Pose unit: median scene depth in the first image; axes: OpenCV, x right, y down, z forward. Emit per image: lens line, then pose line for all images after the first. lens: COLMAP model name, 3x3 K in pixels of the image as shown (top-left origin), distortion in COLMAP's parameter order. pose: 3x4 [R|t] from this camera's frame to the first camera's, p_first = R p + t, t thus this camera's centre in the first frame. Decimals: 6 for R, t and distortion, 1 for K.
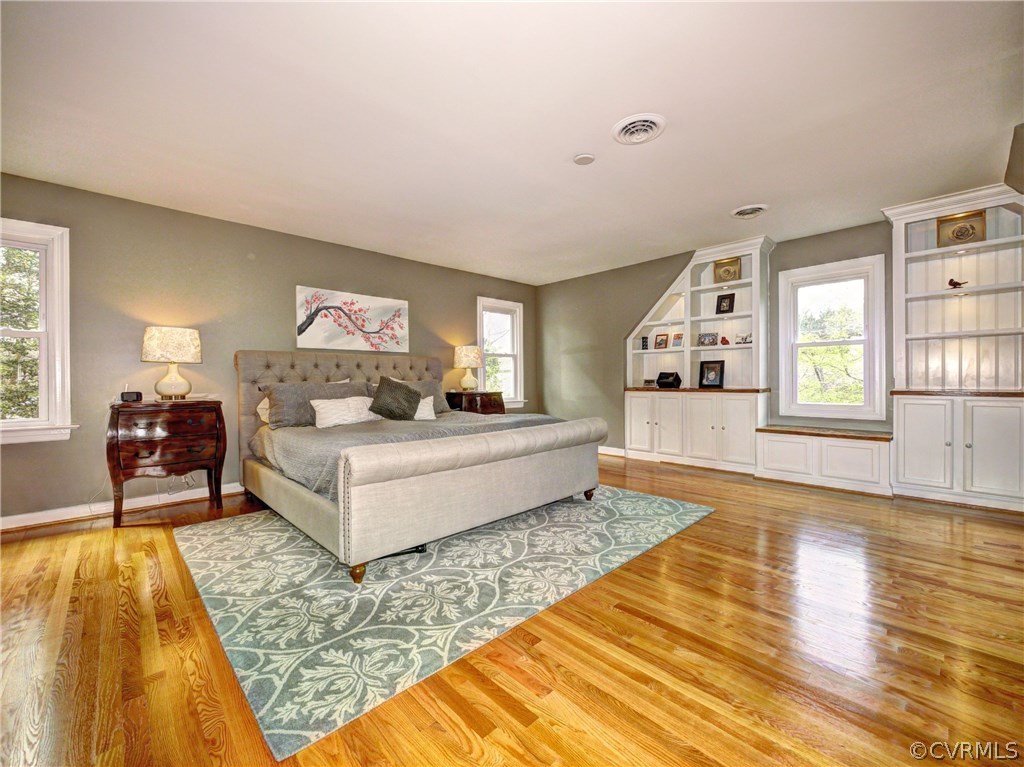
lens RADIAL K [[424.1, 0, 510.8], [0, 424.1, 383.3], [0, 0, 1]] dist [-0.004458, -0.000421]
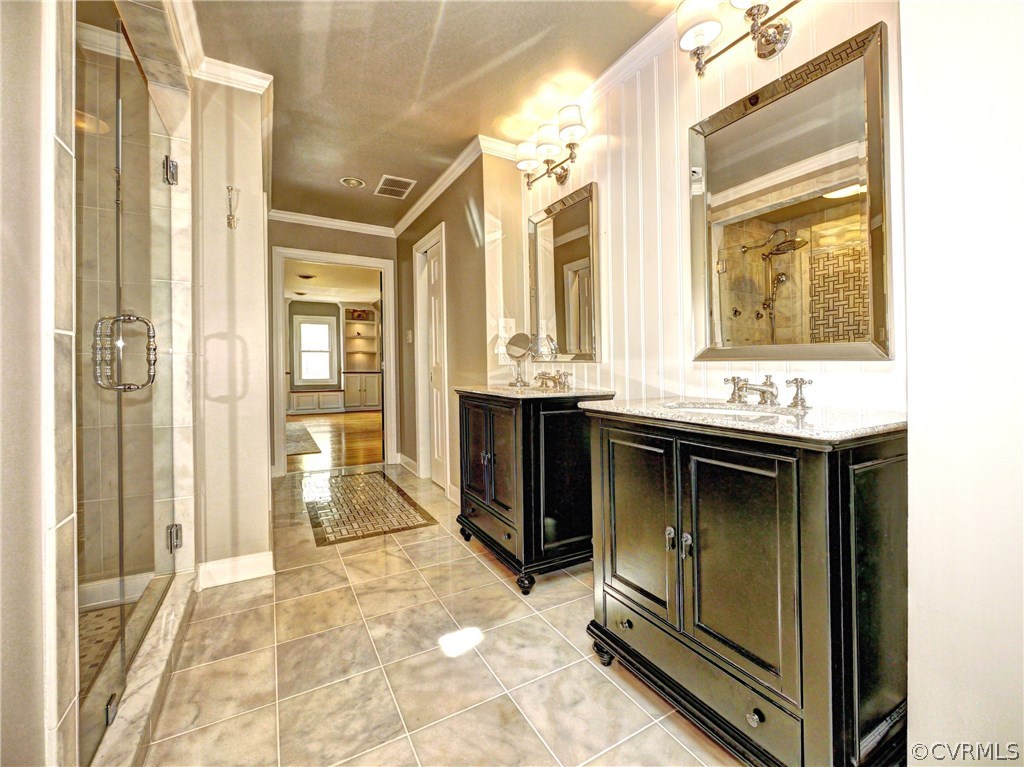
lens RADIAL K [[432.7, 0, 514.9], [0, 432.7, 364.5], [0, 0, 1]] dist [0.000086, 0.000027]
pose [[0.233561, 0.005176, 0.972328, -1.174674], [0.018568, 0.999780, -0.009782, 0.014222], [-0.972165, 0.020339, 0.233414, -0.534438]]
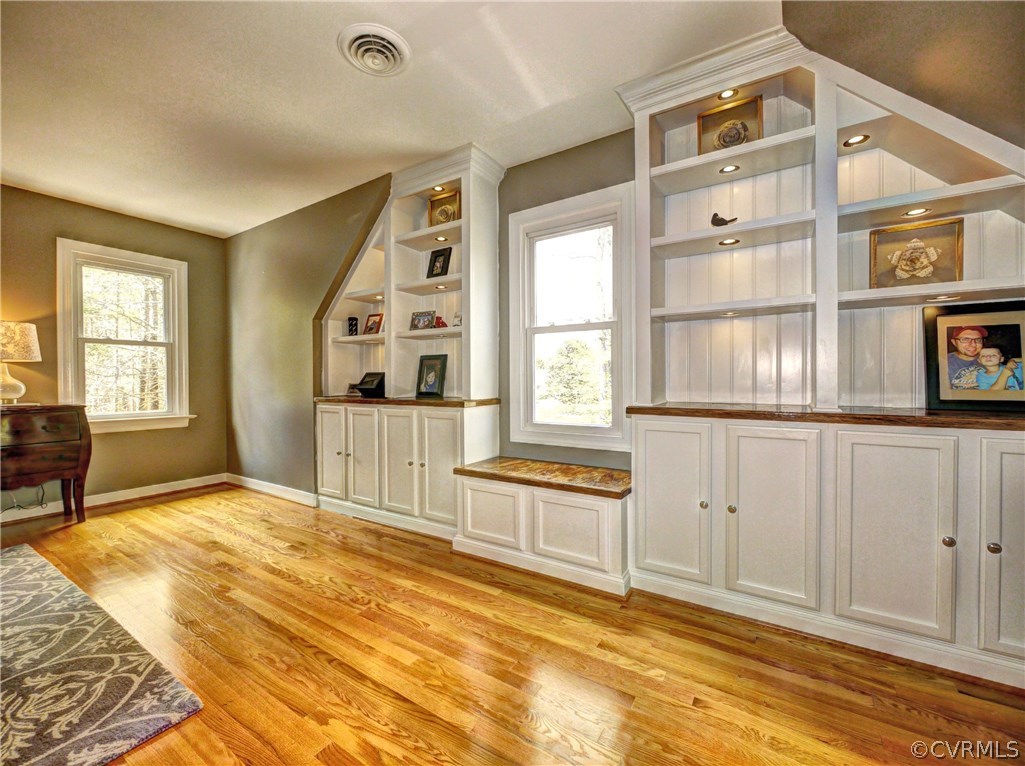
lens RADIAL K [[433.4, 0, 512.5], [0, 433.4, 383.0], [0, 0, 1]] dist [-0.002726, -0.000250]
pose [[0.972129, 0.000516, 0.234444, 0.491553], [0.000214, 0.999995, -0.003090, -0.009722], [-0.234445, 0.003054, 0.972125, 0.377517]]
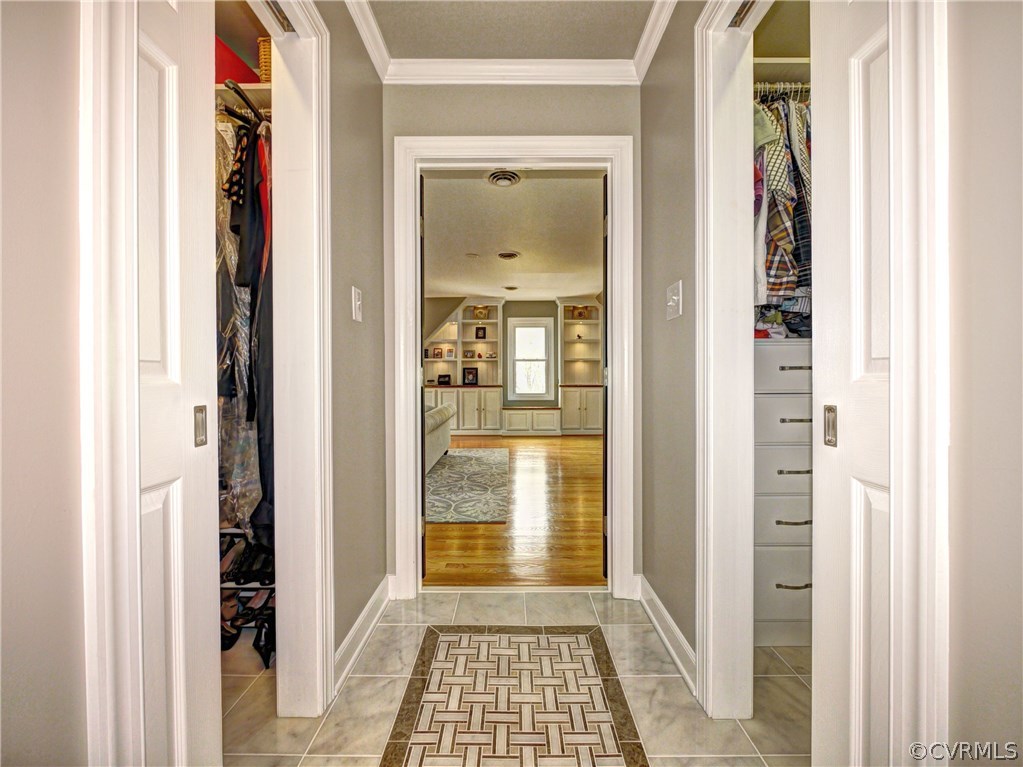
lens RADIAL K [[432.6, 0, 511.5], [0, 432.6, 383.5], [0, 0, 1]] dist [-0.002726, -0.000250]
pose [[0.686123, -0.003022, 0.727480, -0.656949], [0.004058, 0.999992, 0.000327, 0.006352], [-0.727475, 0.002728, 0.686129, -0.235321]]
